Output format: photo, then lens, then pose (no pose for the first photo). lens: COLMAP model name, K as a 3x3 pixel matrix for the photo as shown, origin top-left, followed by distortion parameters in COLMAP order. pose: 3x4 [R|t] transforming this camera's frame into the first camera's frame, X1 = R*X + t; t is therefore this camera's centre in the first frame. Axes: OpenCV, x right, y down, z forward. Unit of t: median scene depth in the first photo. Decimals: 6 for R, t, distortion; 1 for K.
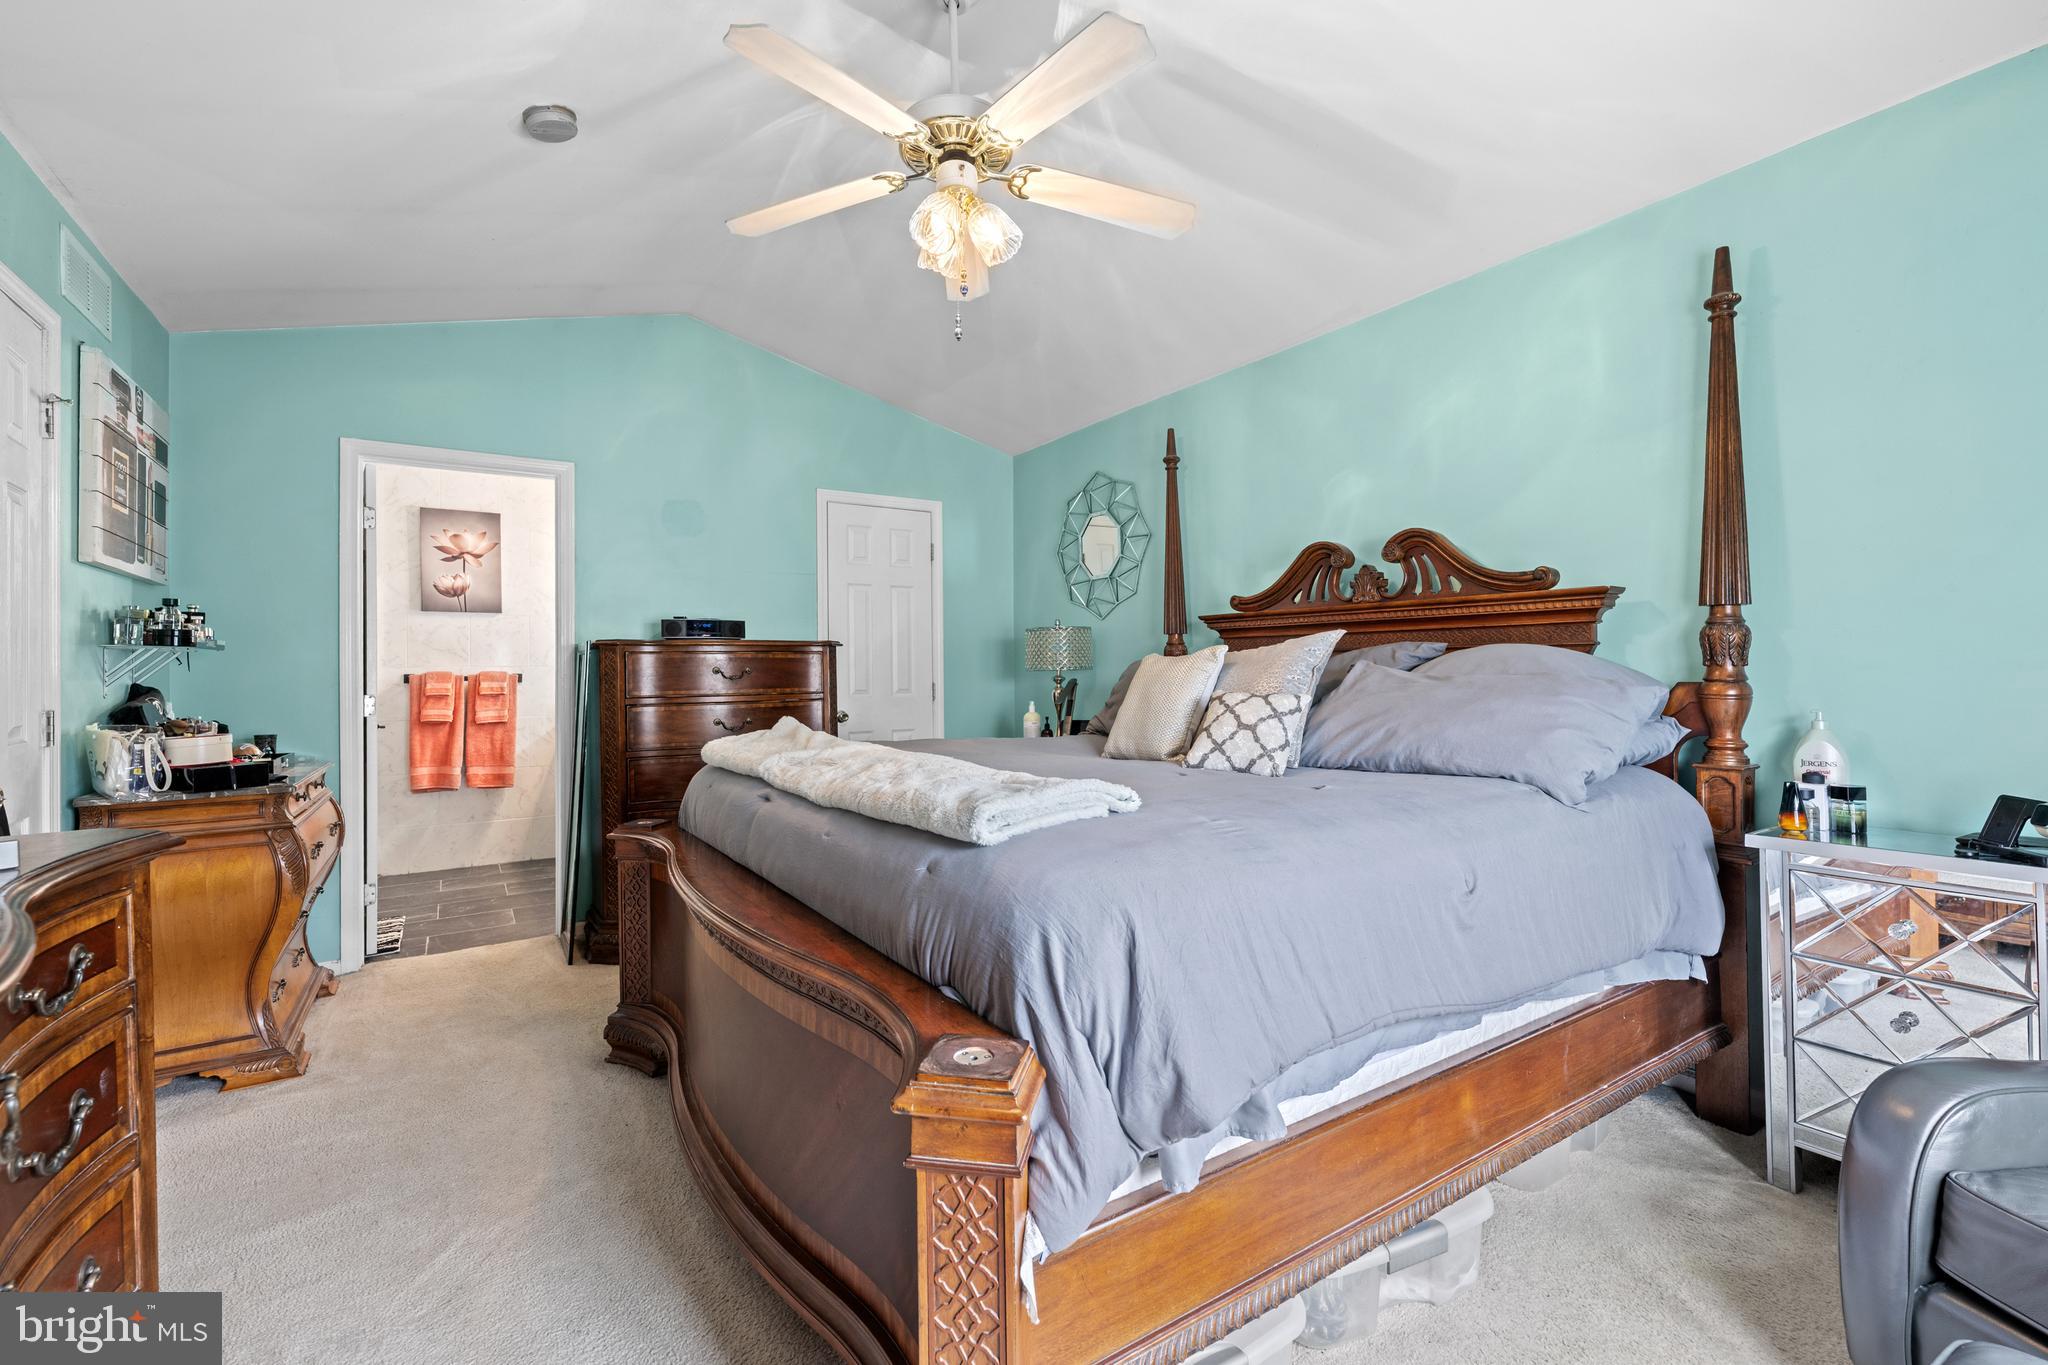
lens RADIAL K [[823.5, 0, 1021.9], [0, 823.5, 680.7], [0, 0, 1]] dist [-0.002809, -0.000267]
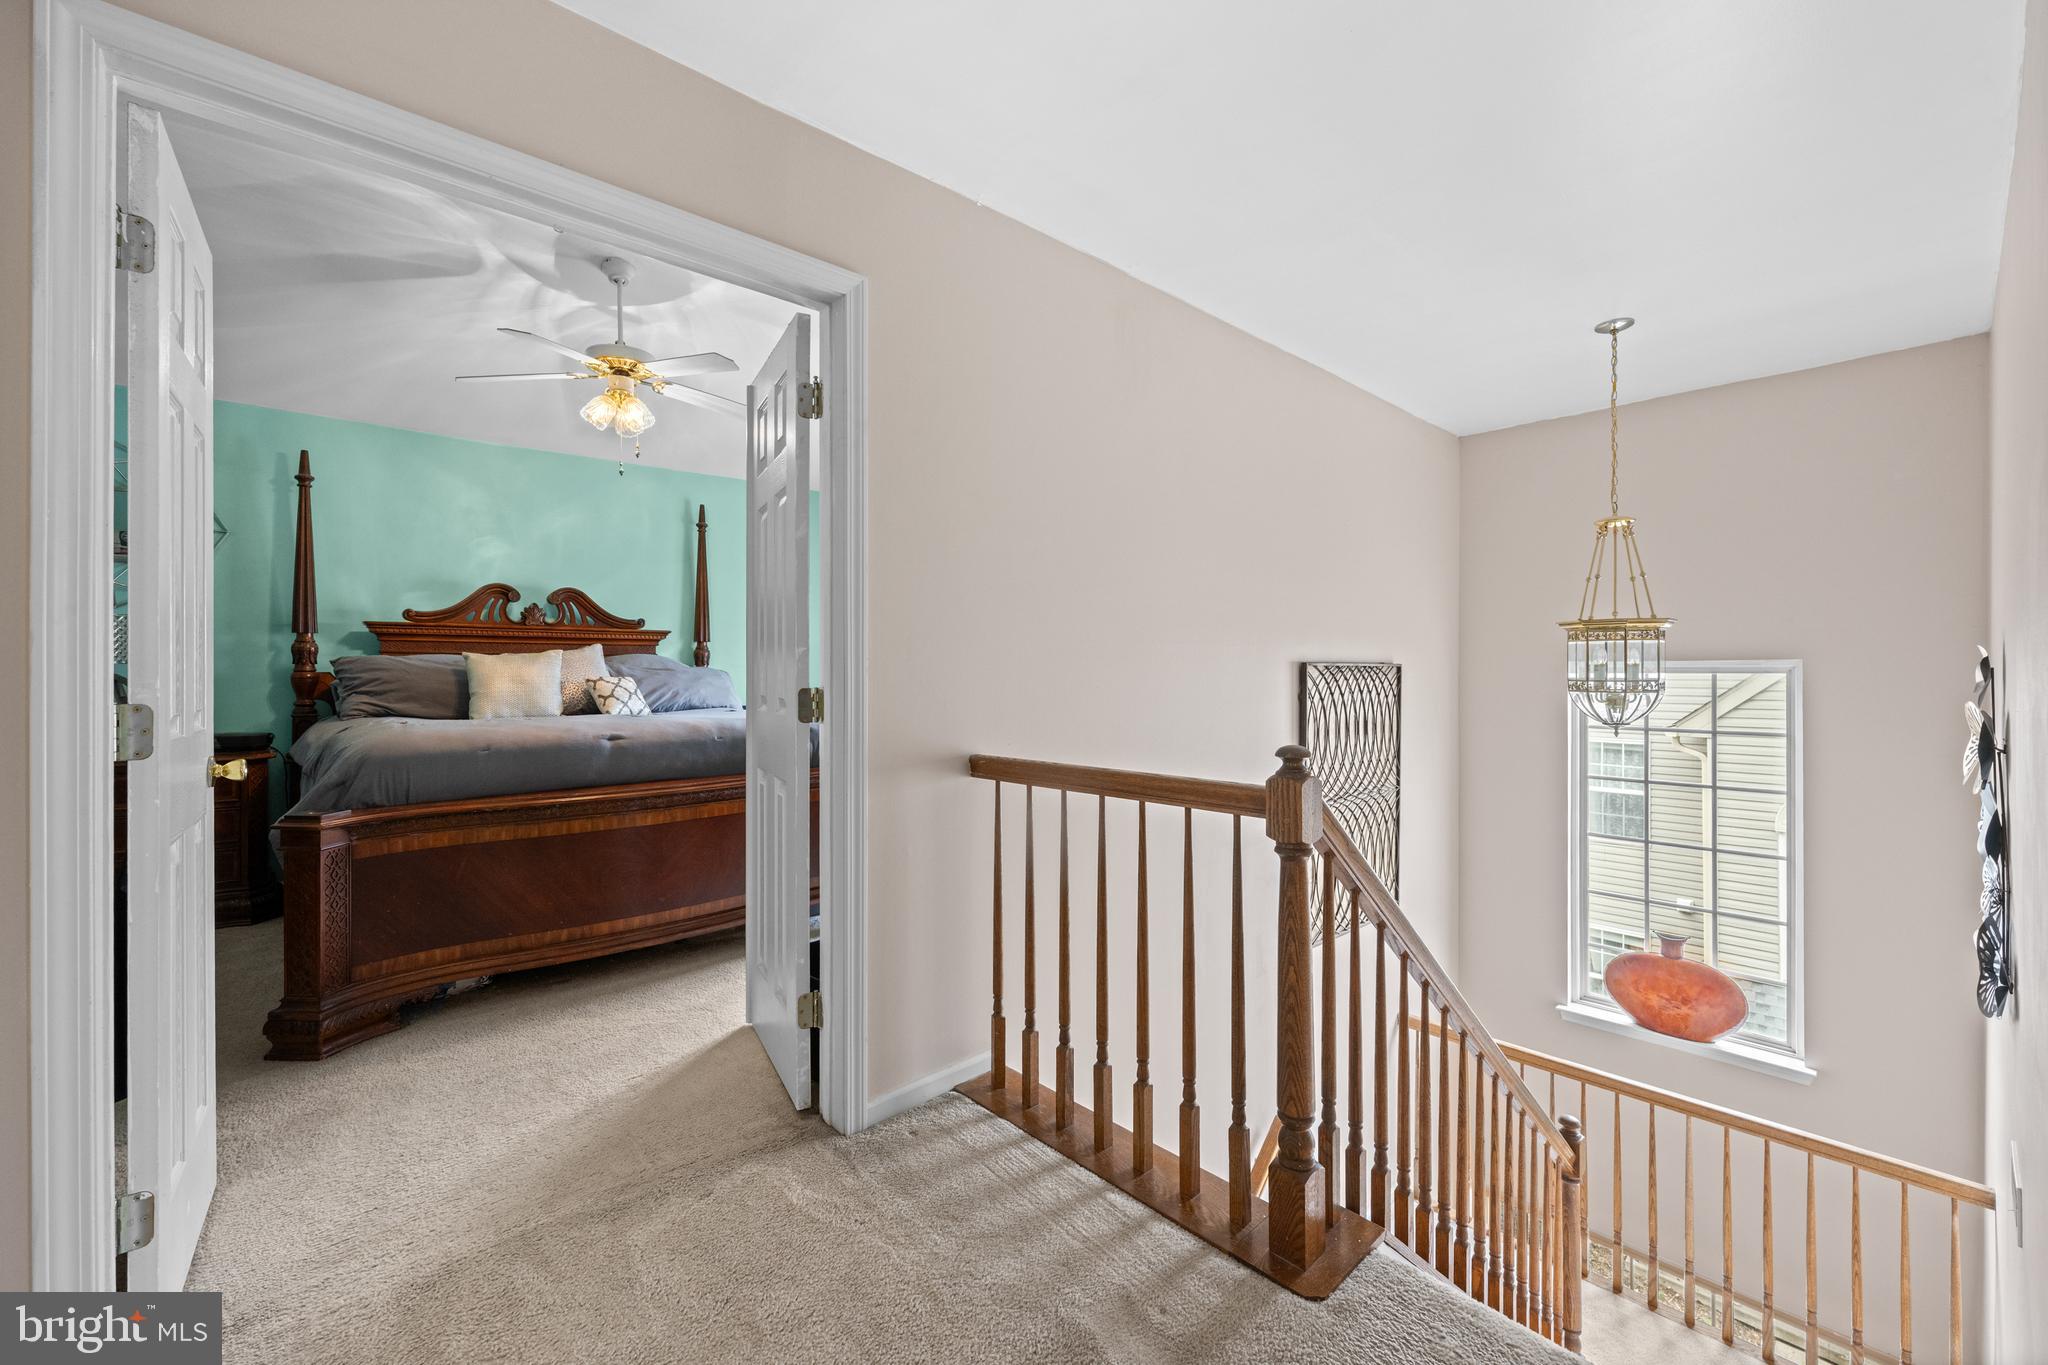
lens RADIAL K [[823.5, 0, 1032.7], [0, 823.5, 674.7], [0, 0, 1]] dist [-0.002809, -0.000267]
pose [[-0.103174, -0.010041, 0.994613, -1.413469], [0.009455, 0.999894, 0.011075, -0.003429], [-0.994618, 0.010546, -0.103068, 0.170861]]
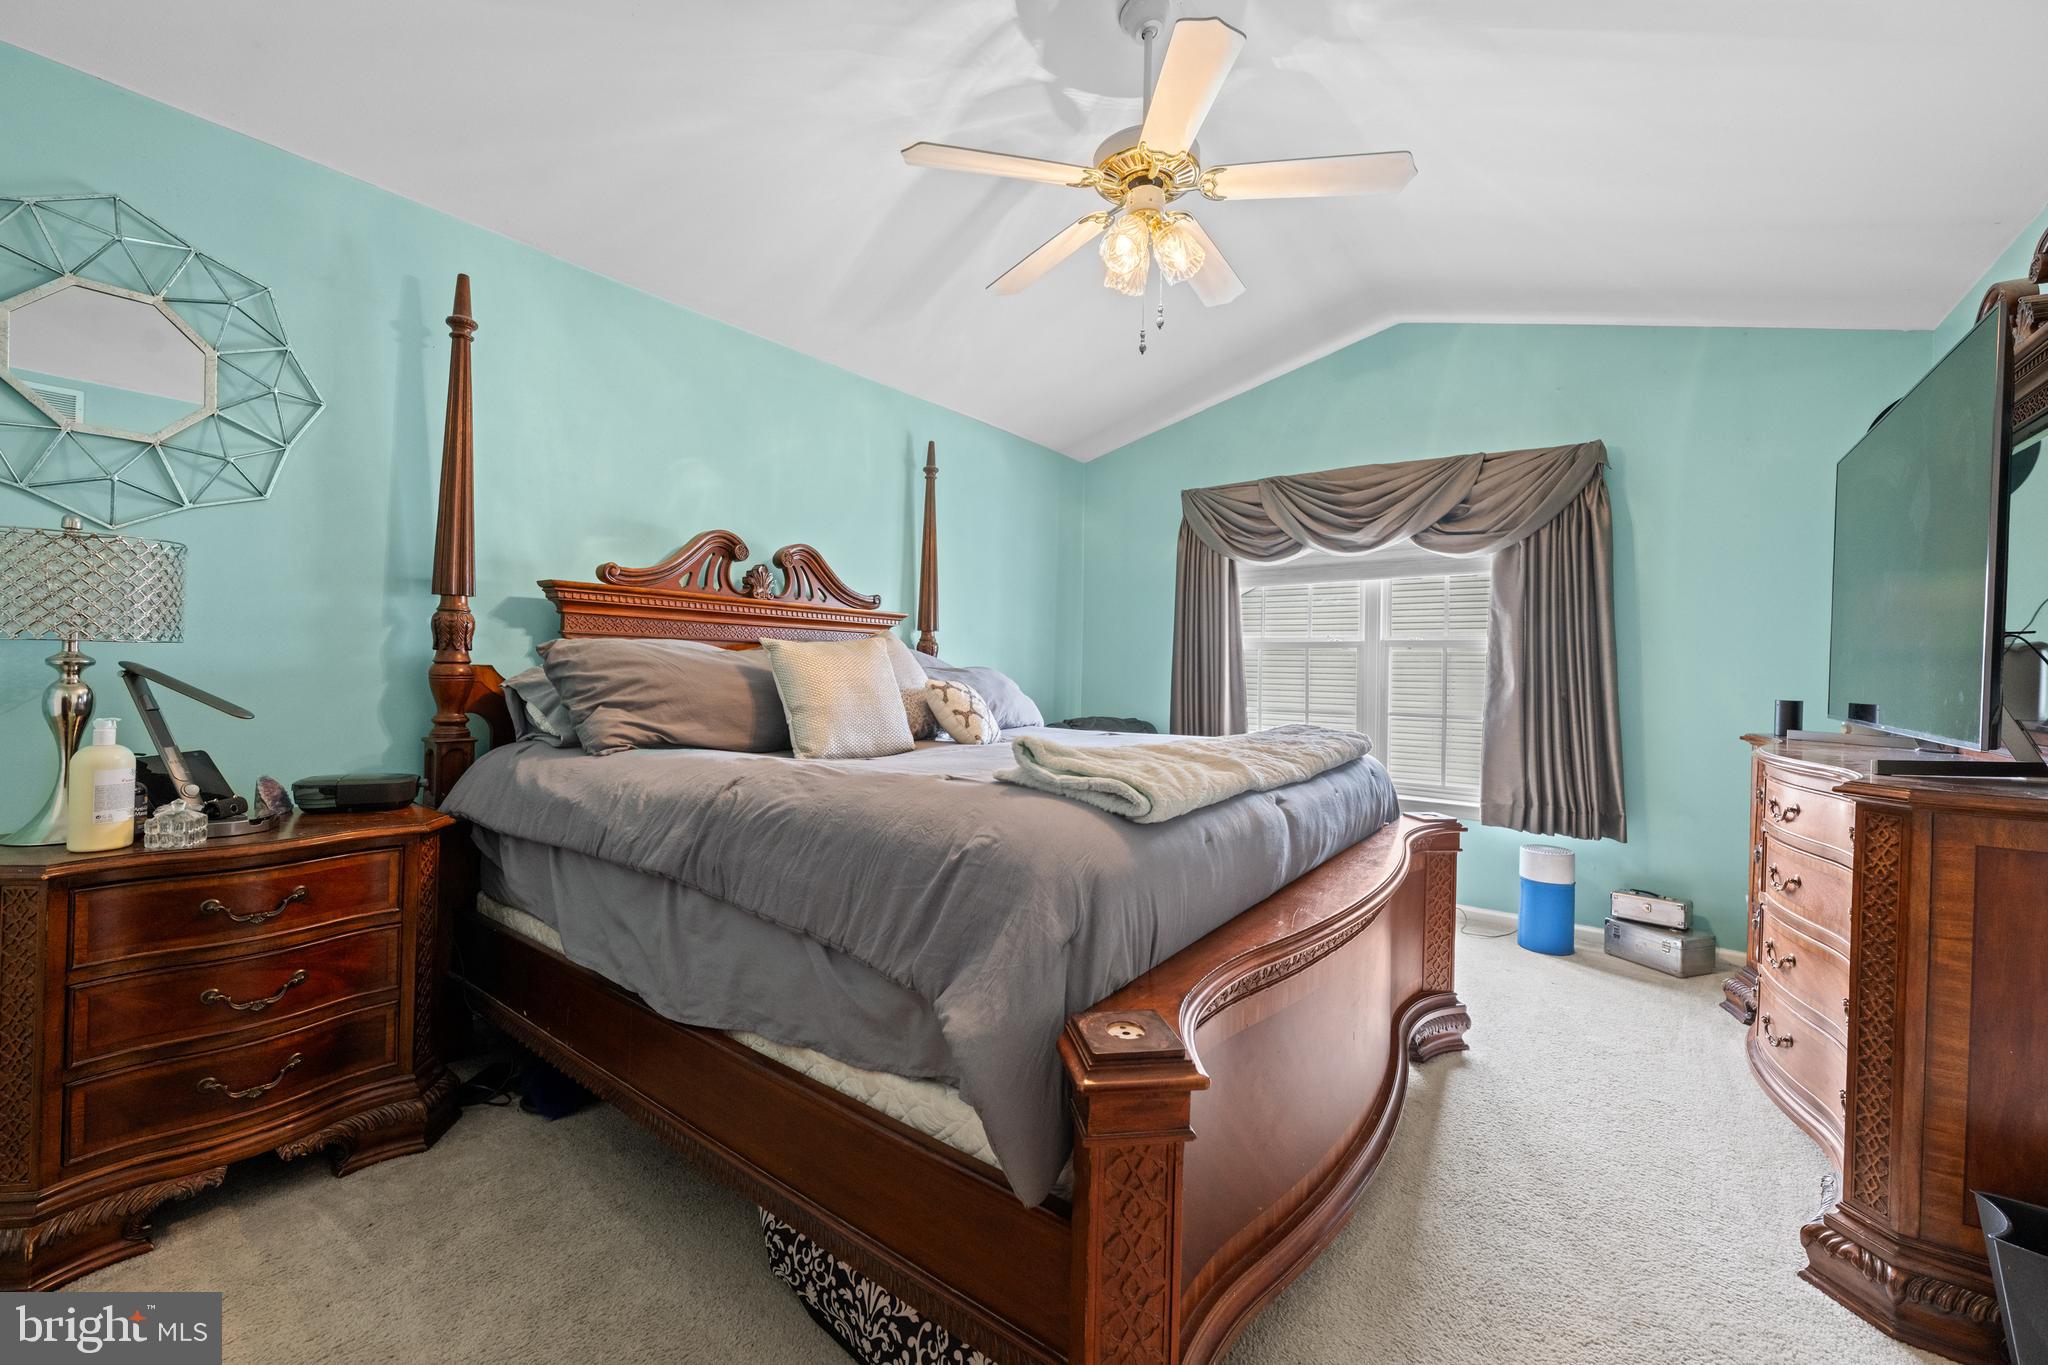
lens RADIAL K [[823.5, 0, 1011.5], [0, 823.5, 670.5], [0, 0, 1]] dist [-0.002809, -0.000267]
pose [[-0.302706, -0.007257, 0.953056, -0.758384], [-0.013505, 0.999903, 0.003324, -0.008910], [-0.952988, -0.011865, -0.302775, 1.058954]]
